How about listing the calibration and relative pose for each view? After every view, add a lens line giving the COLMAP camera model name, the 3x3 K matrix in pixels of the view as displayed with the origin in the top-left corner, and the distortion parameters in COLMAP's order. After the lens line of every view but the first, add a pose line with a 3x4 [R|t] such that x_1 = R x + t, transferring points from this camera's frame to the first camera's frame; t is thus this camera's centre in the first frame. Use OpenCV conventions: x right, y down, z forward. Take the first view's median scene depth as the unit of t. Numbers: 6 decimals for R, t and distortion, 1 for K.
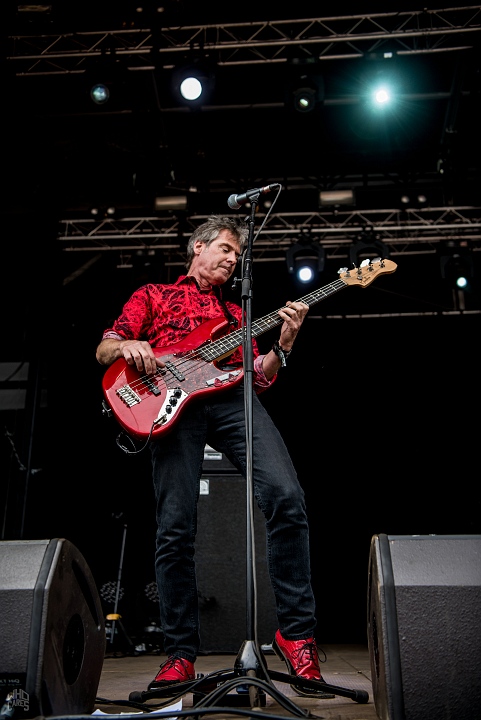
lens RADIAL K [[762.1, 0, 225.9], [0, 762.1, 348.3], [0, 0, 1]] dist [0.031167, 0.000000]
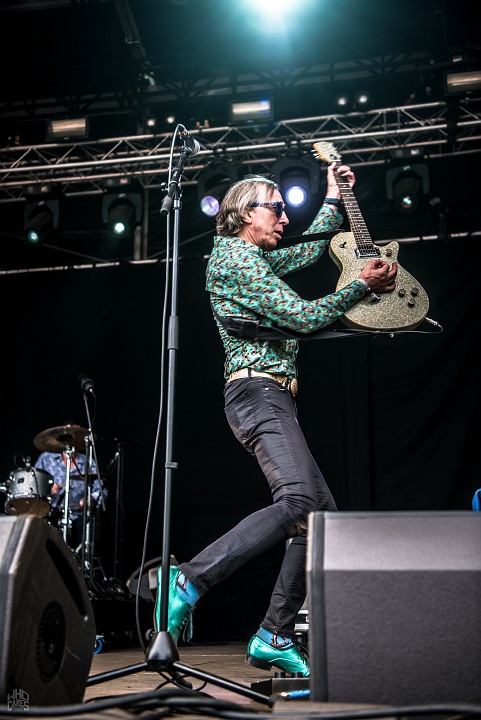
lens RADIAL K [[925.6, 0, 246.1], [0, 925.6, 340.9], [0, 0, 1]] dist [0.155722, 0.000000]
pose [[0.982663, -0.032150, -0.182593, 0.307702], [0.044111, 0.997112, 0.061823, -0.008821], [0.180078, -0.068805, 0.981243, -0.002867]]
